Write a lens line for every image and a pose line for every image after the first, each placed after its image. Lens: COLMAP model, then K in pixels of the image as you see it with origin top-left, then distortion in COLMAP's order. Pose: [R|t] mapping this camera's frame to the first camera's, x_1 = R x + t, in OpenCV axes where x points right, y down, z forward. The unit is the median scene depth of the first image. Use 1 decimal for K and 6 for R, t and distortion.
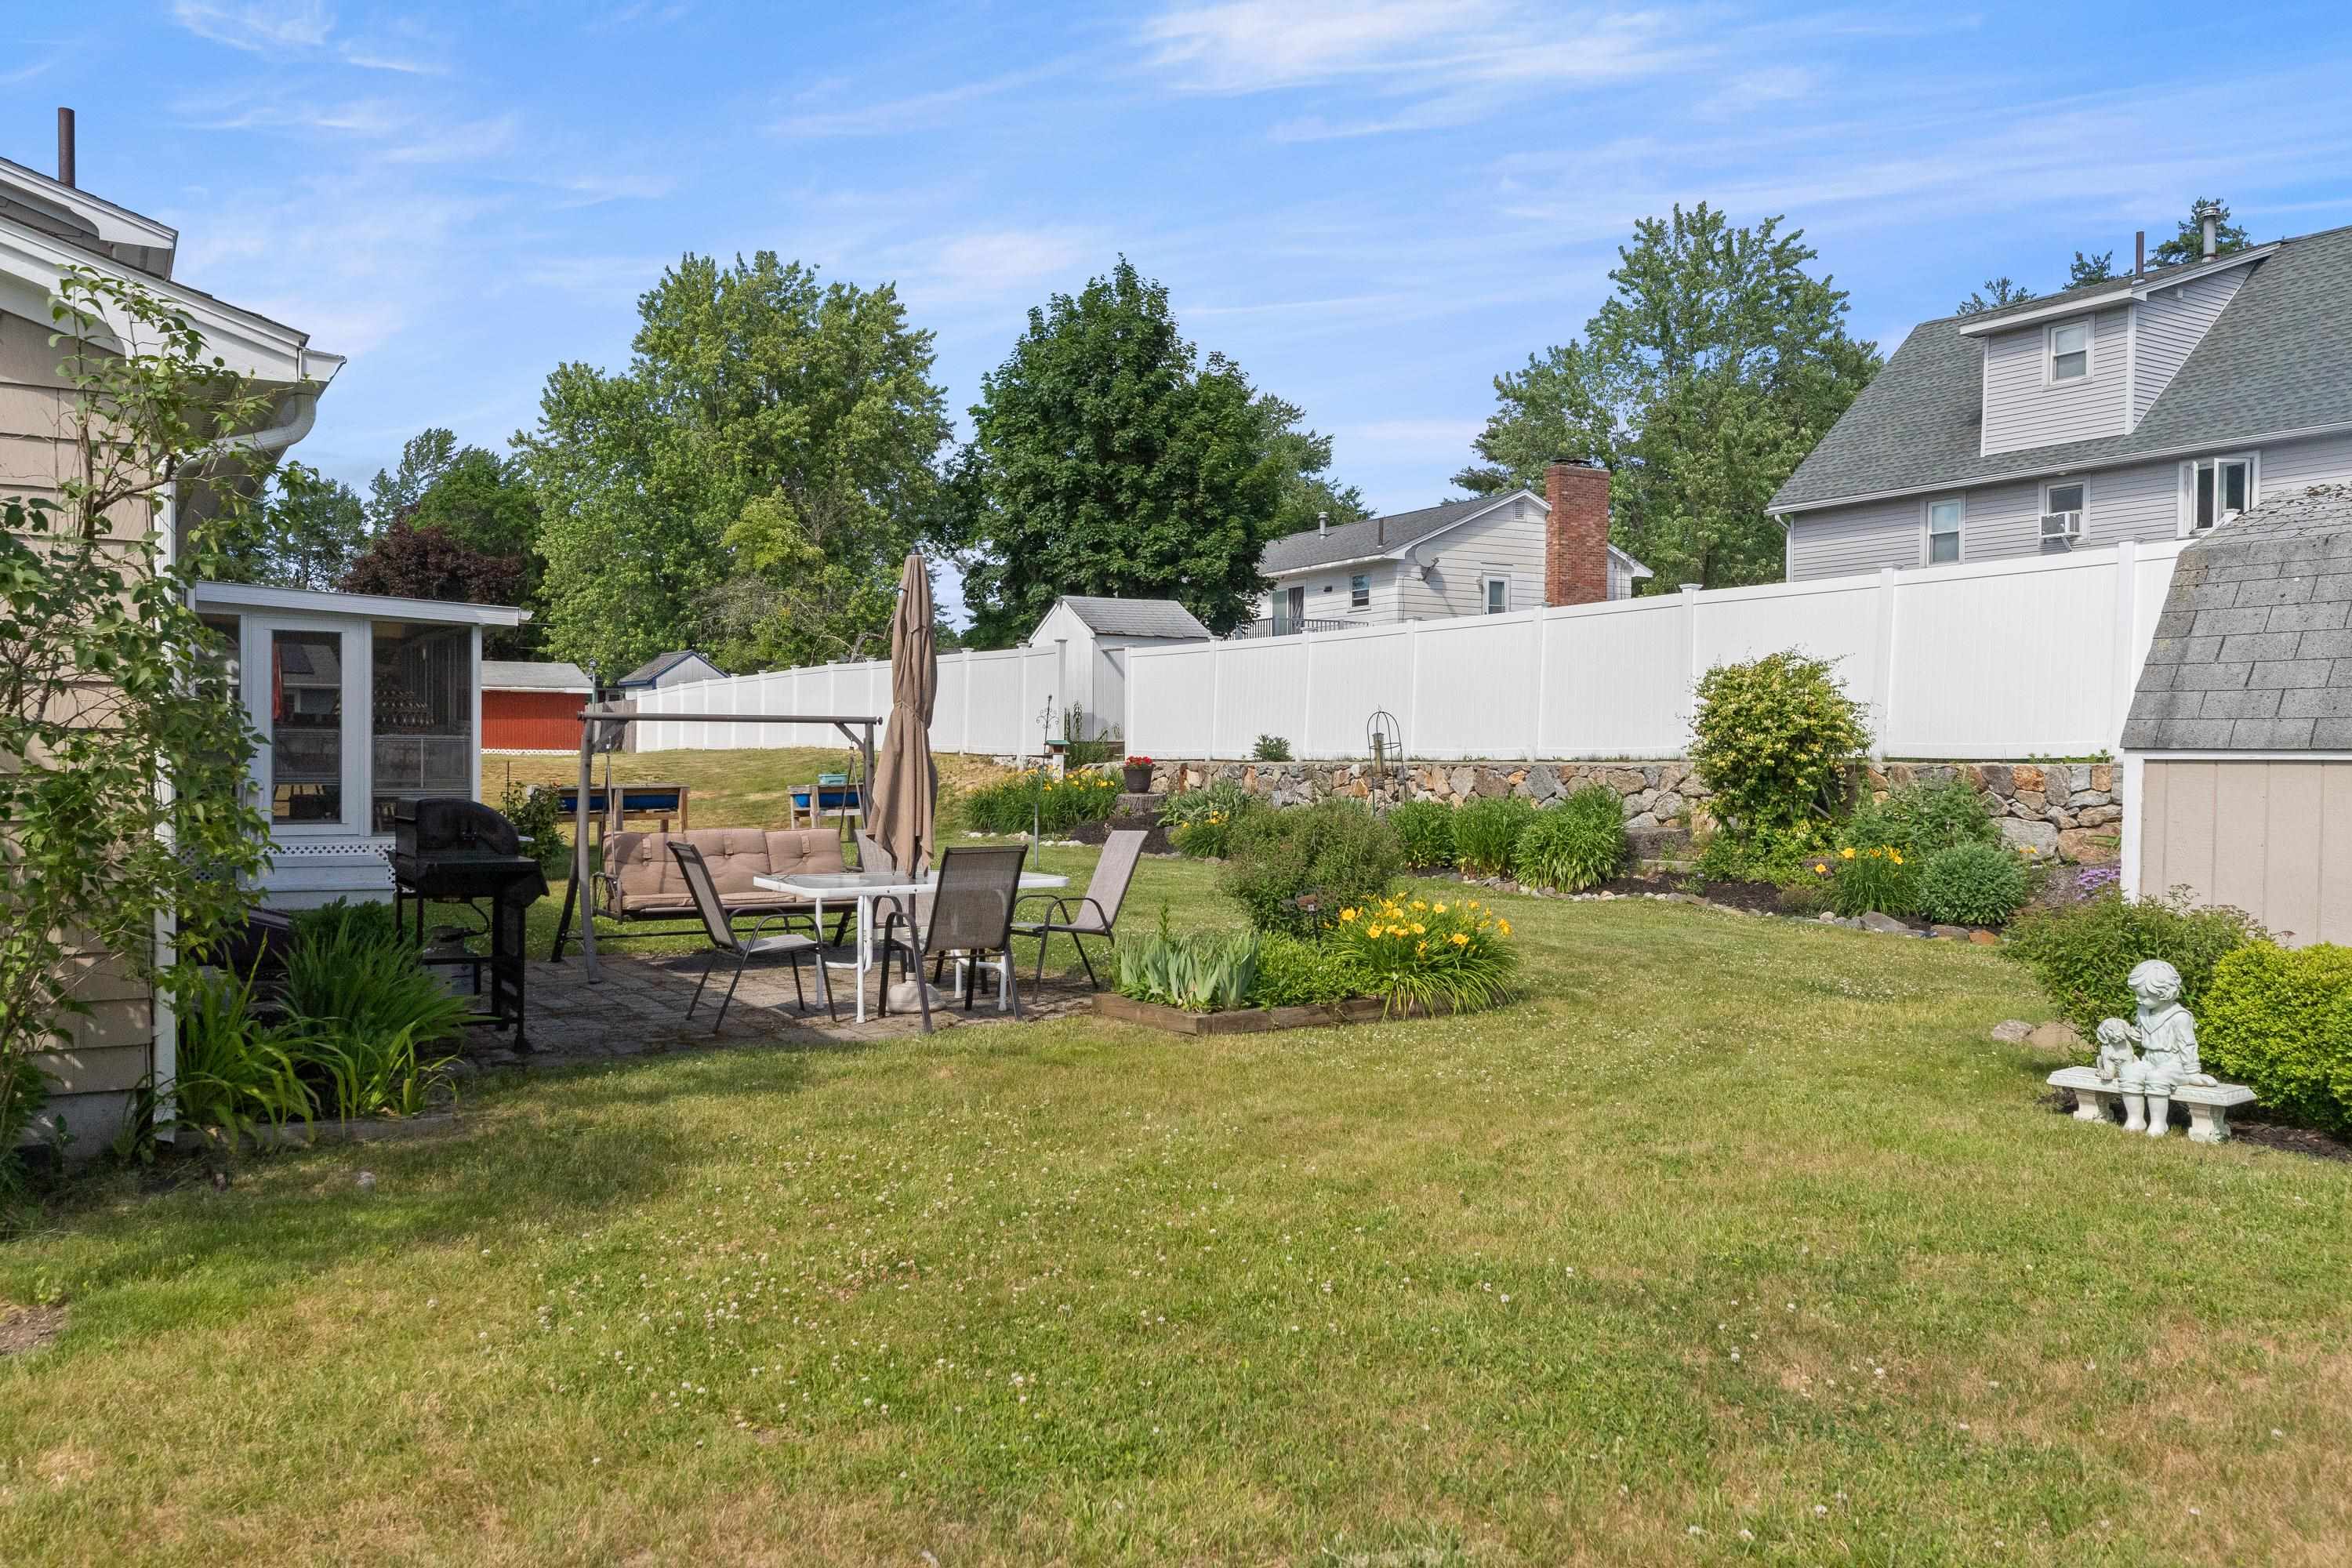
lens RADIAL K [[1822.4, 0, 1176.0], [0, 1822.4, 784.0], [0, 0, 1]] dist [-0.005666, 0.002233]
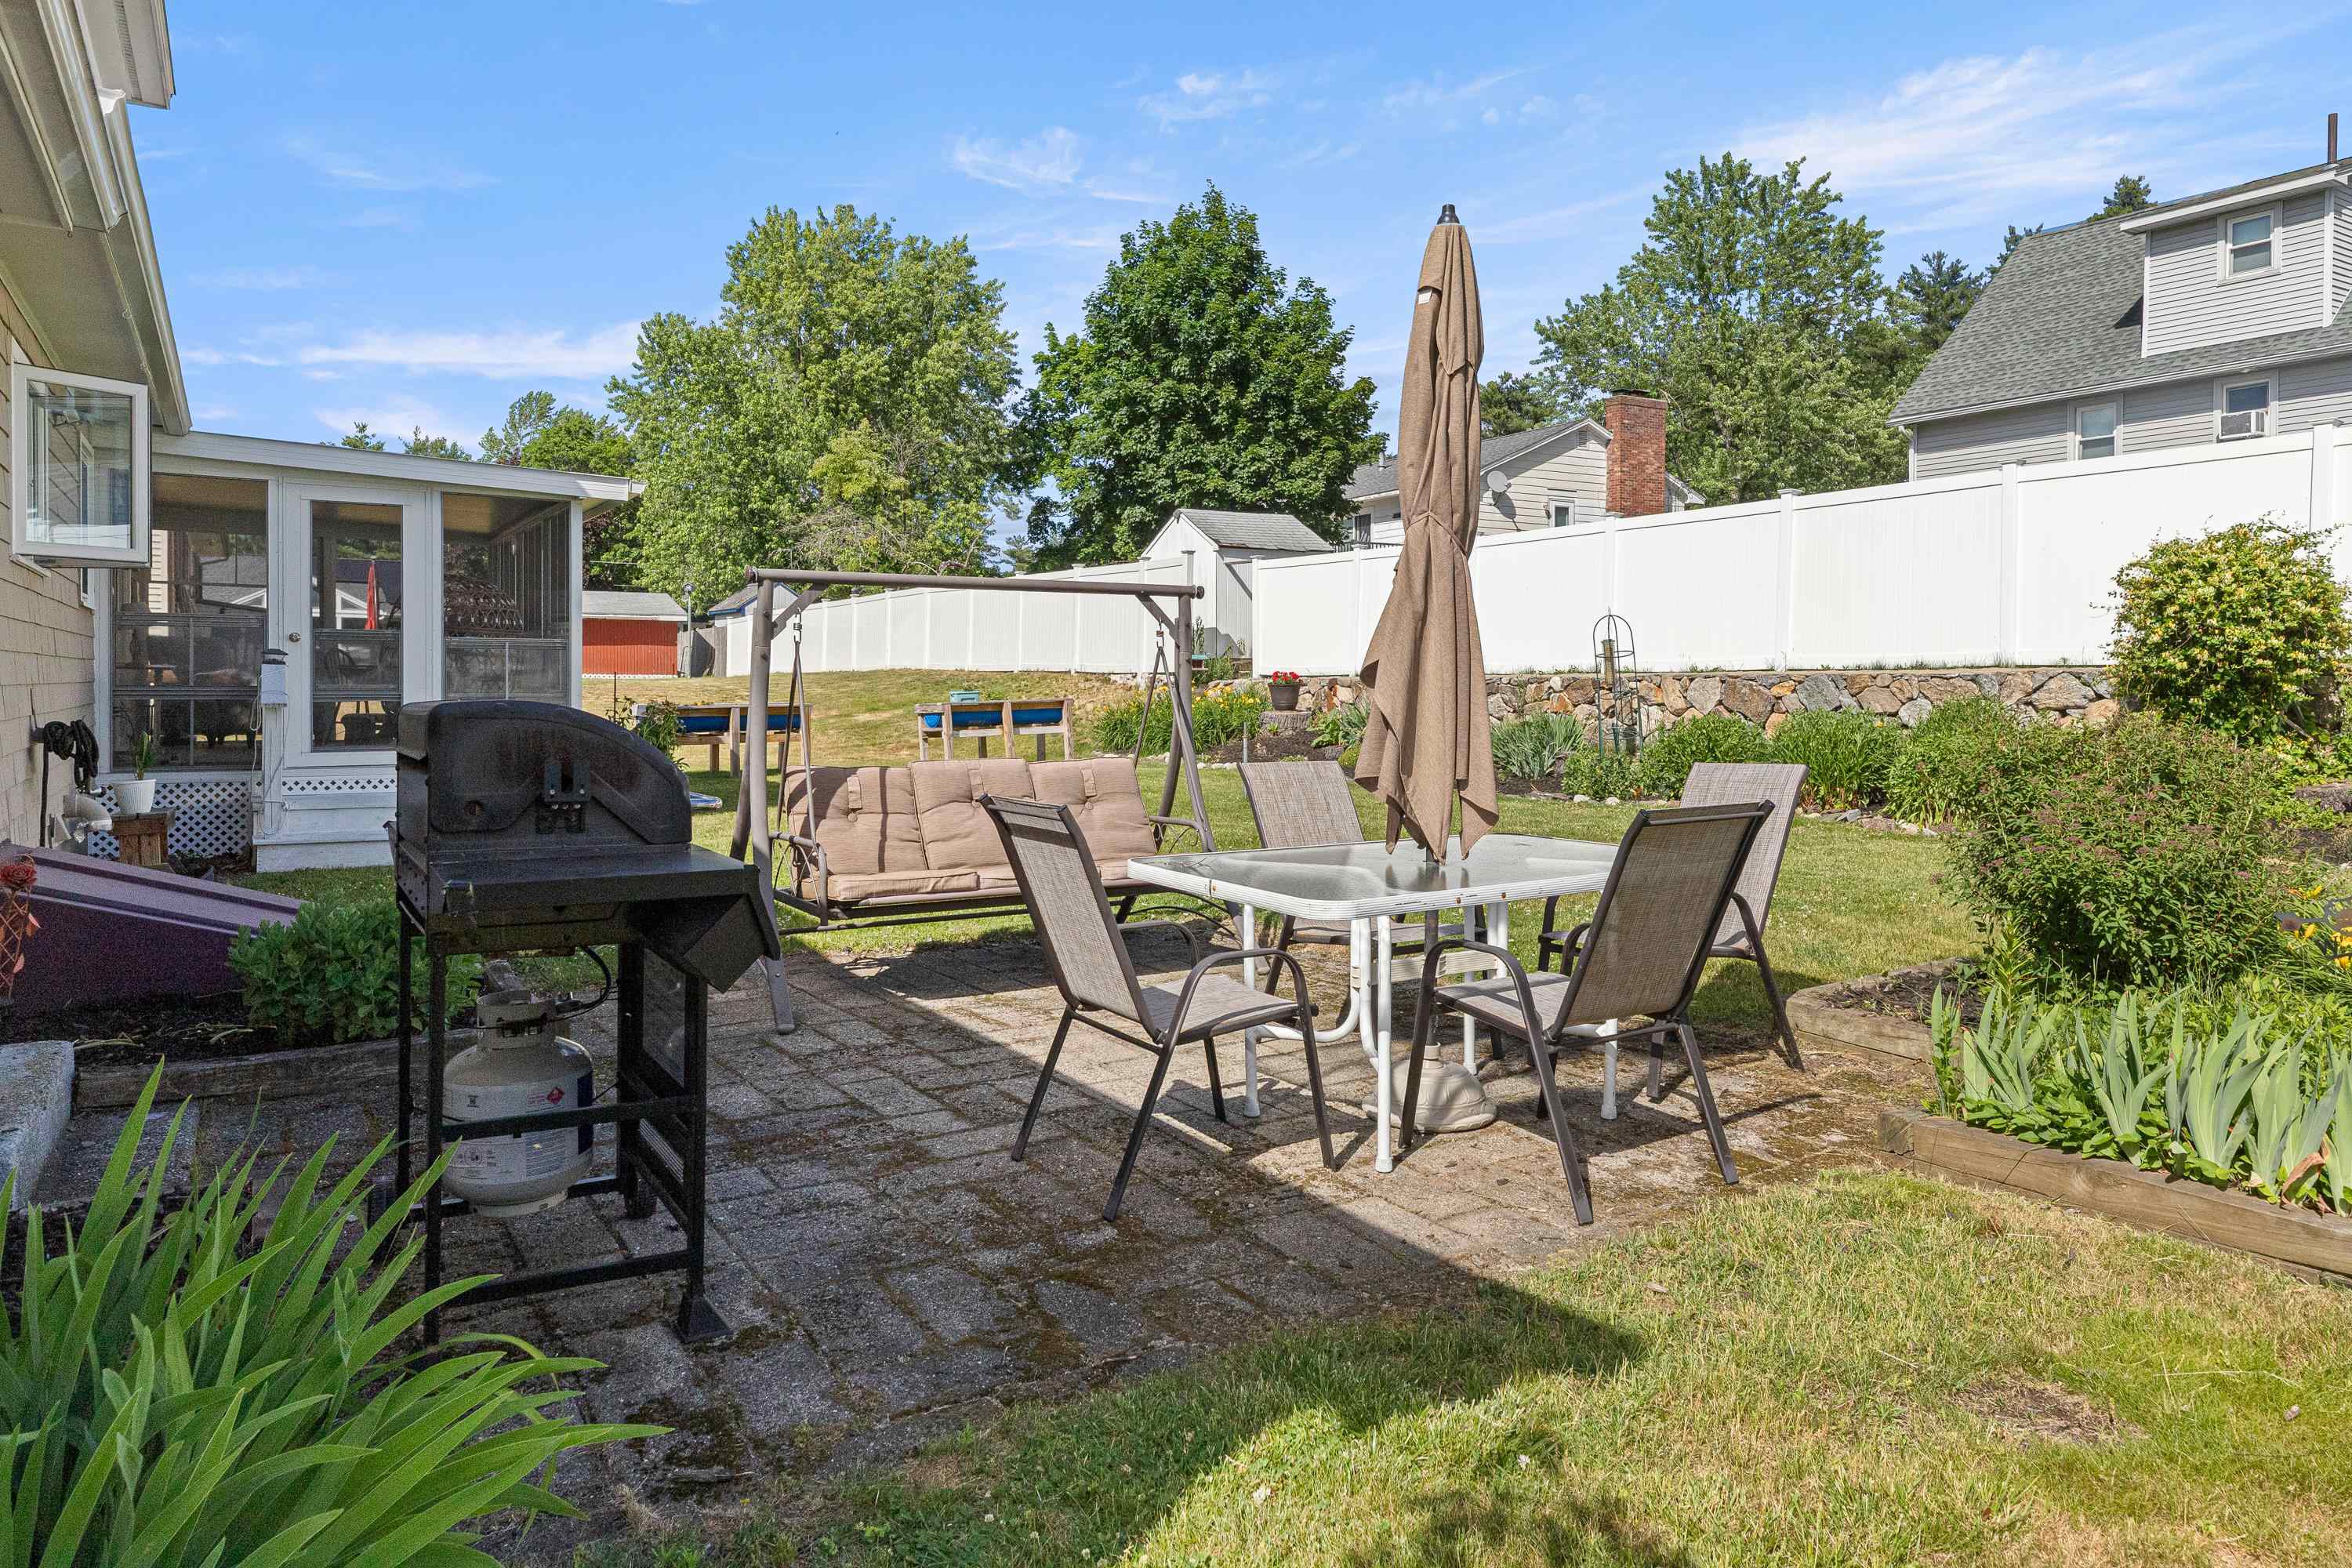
lens RADIAL K [[1510.7, 0, 1169.8], [0, 1510.7, 716.8], [0, 0, 1]] dist [0.004917, 0.000265]
pose [[0.999958, -0.004233, 0.008174, -0.062712], [0.004185, 0.999974, 0.005892, 0.002354], [-0.008199, -0.005858, 0.999949, 0.162150]]
